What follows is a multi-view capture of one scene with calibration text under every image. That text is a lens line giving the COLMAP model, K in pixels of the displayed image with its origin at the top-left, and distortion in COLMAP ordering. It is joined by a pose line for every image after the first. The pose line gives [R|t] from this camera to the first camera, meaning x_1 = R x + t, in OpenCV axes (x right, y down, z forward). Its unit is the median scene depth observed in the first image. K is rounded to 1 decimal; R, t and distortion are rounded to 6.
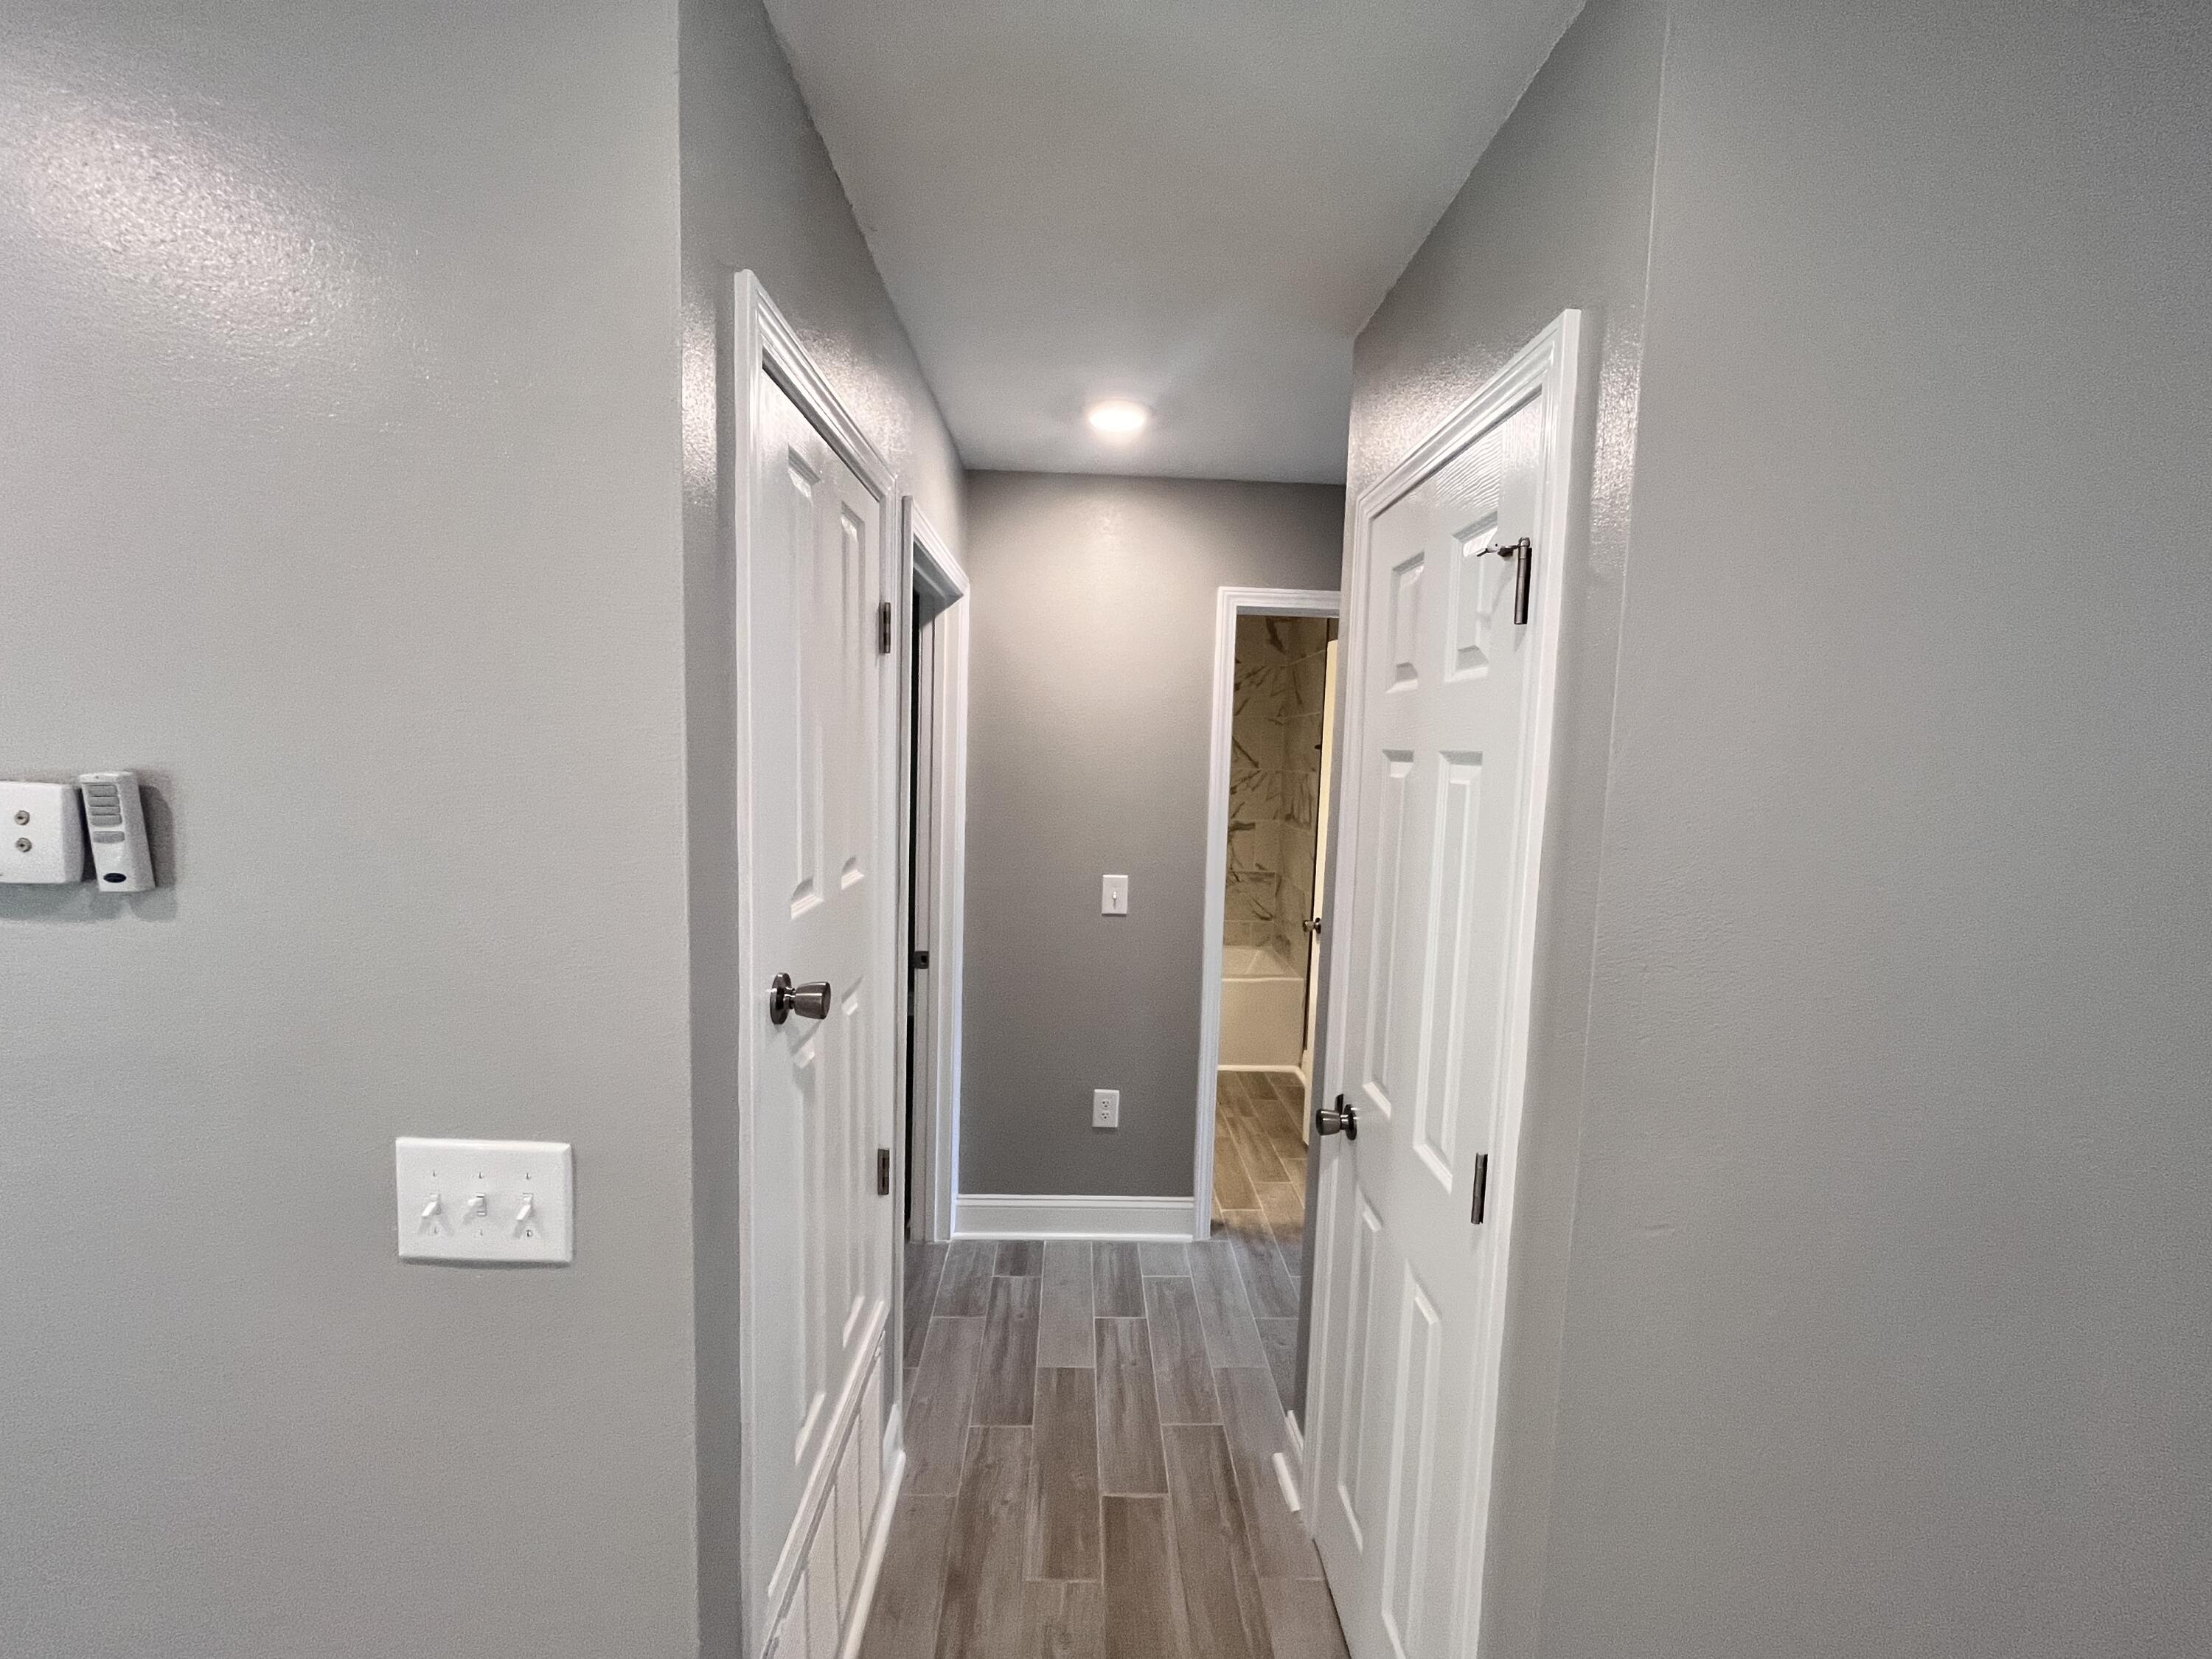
lens RADIAL K [[889.8, 0, 1106.0], [0, 889.8, 829.5], [0, 0, 1]] dist [-0.000500, -0.000050]
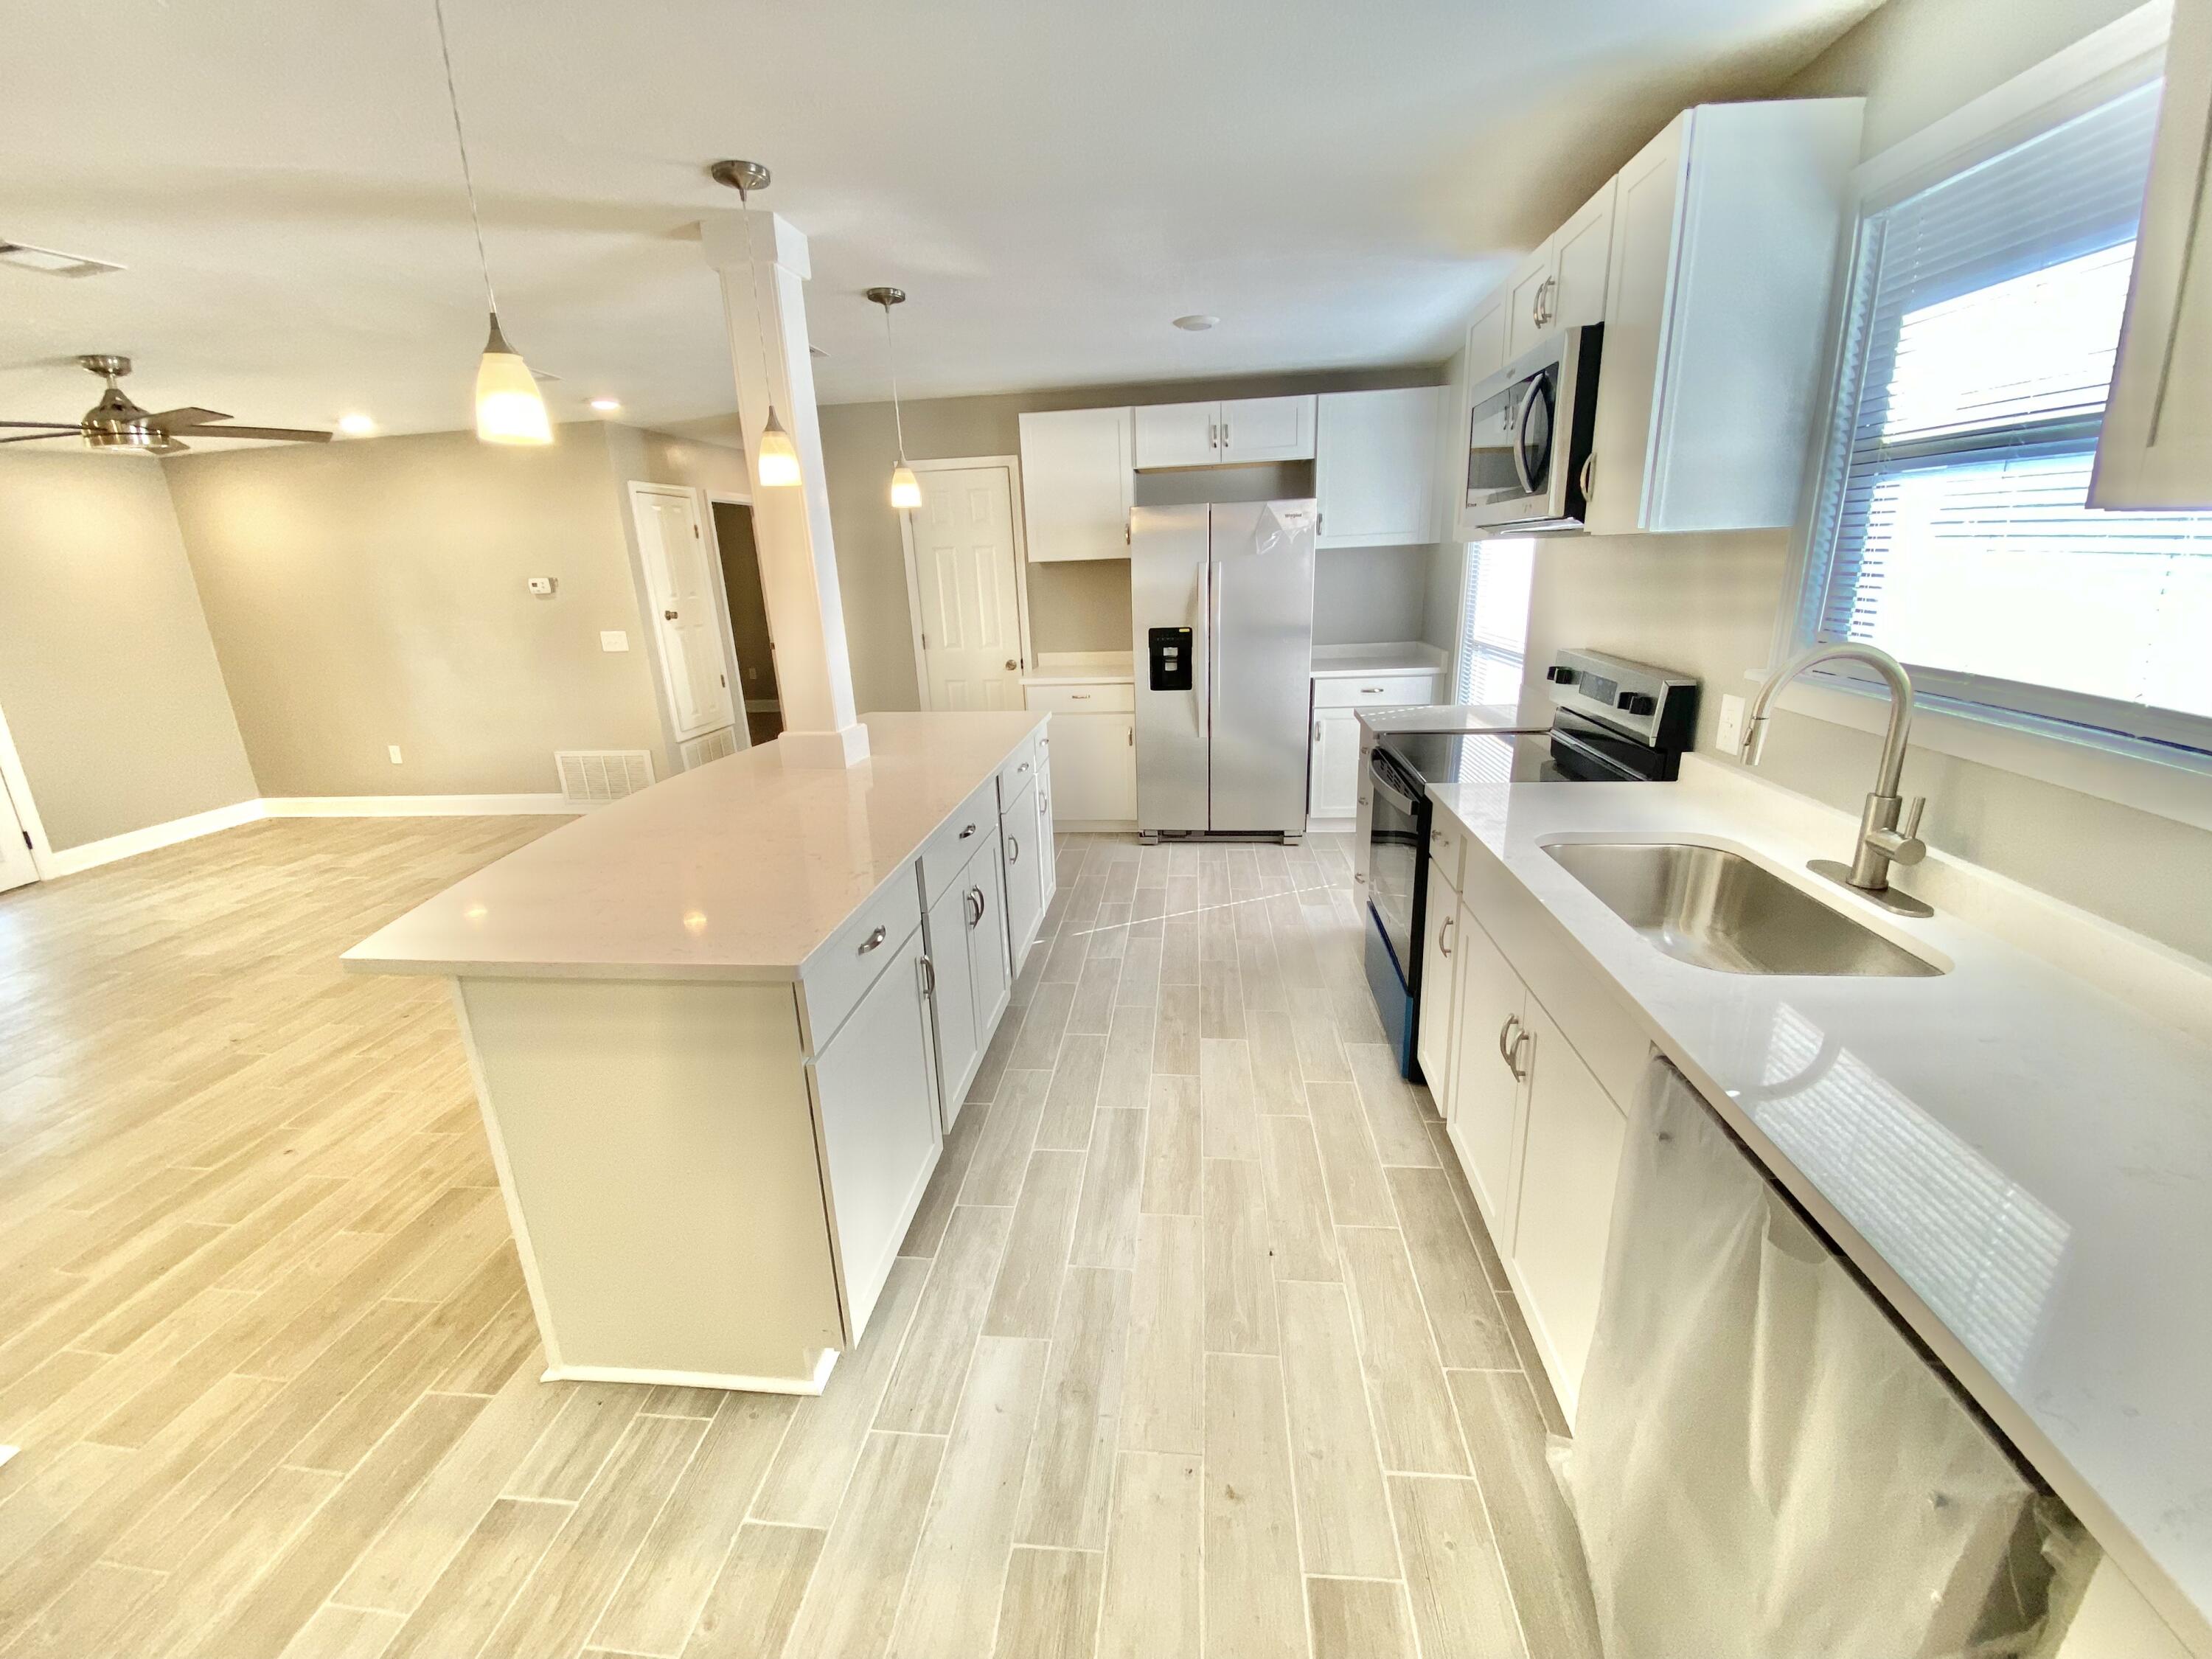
lens RADIAL K [[889.1, 0, 1106.0], [0, 889.1, 829.5], [0, 0, 1]] dist [0.022741, -0.021312]
pose [[0.987634, -0.027725, -0.154306, 3.214210], [0.058506, 0.978315, 0.198688, 0.572019], [0.145451, -0.205259, 0.967839, -4.281479]]
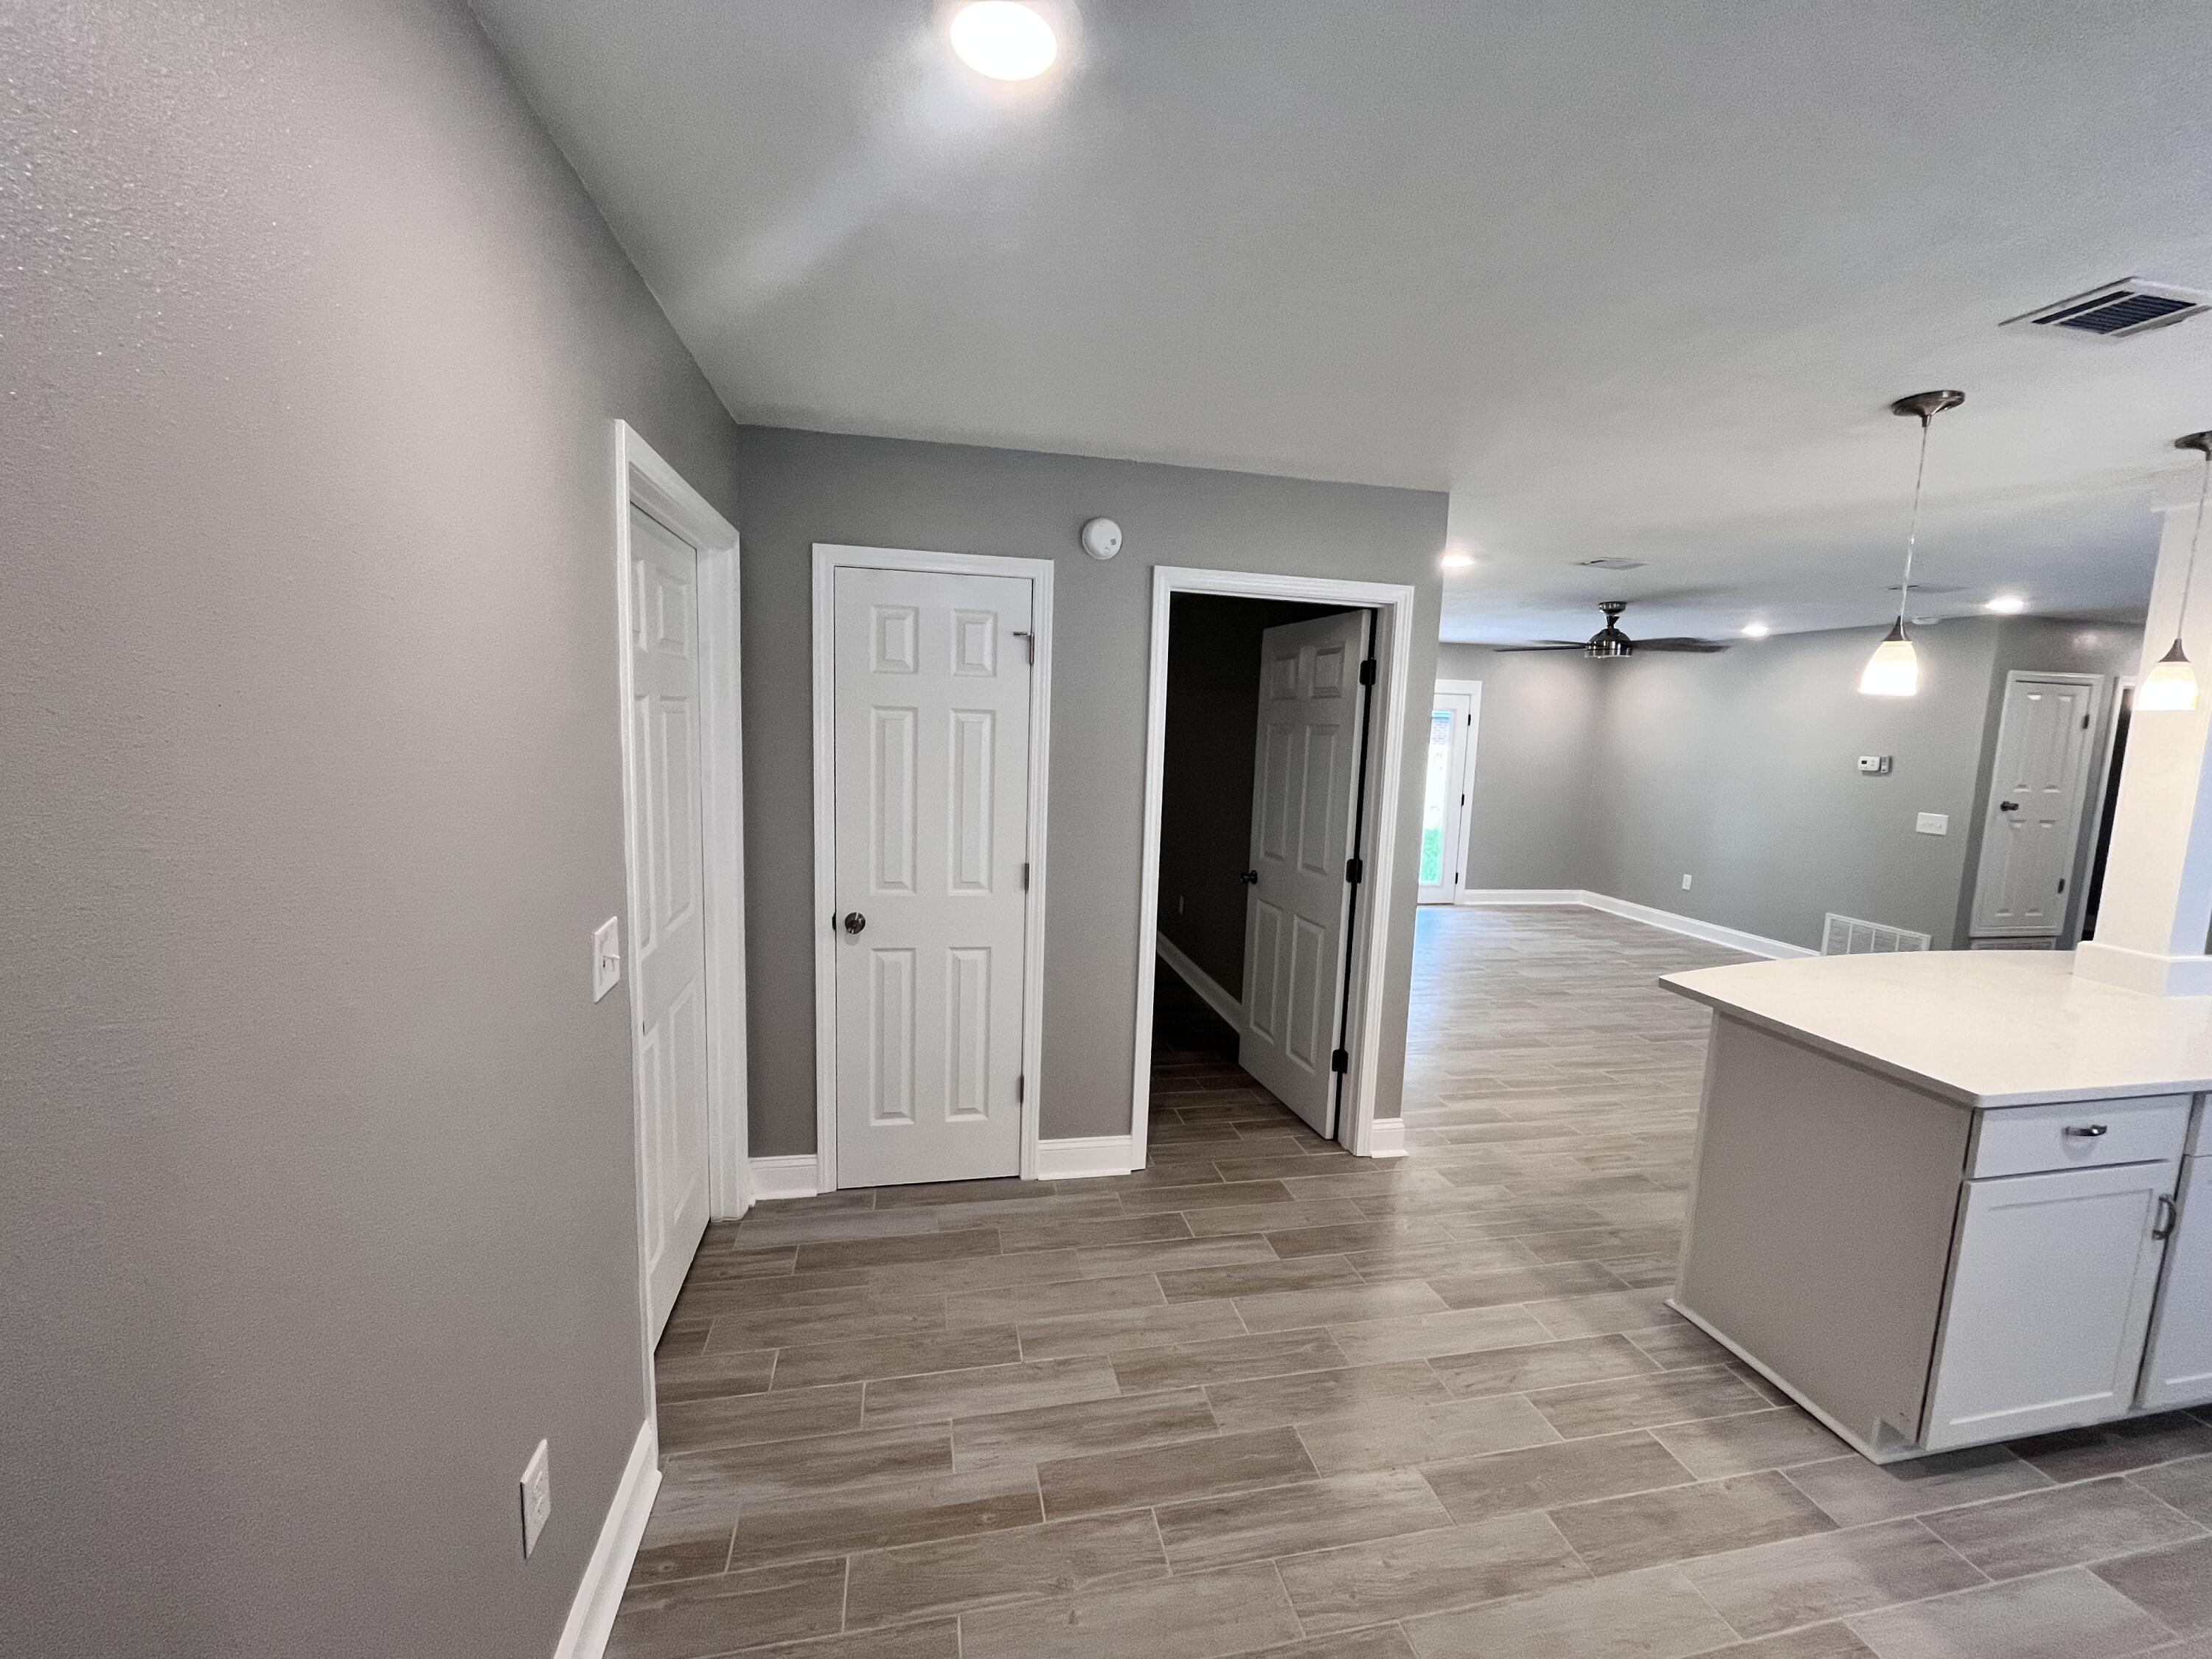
lens RADIAL K [[894.1, 0, 1106.9], [0, 894.1, 828.3], [0, 0, 1]] dist [-0.001350, -0.000461]
pose [[0.176539, 0.093114, -0.979879, 3.877424], [-0.117665, 0.990373, 0.072912, 0.580886], [0.977235, 0.102426, 0.185796, -5.100498]]
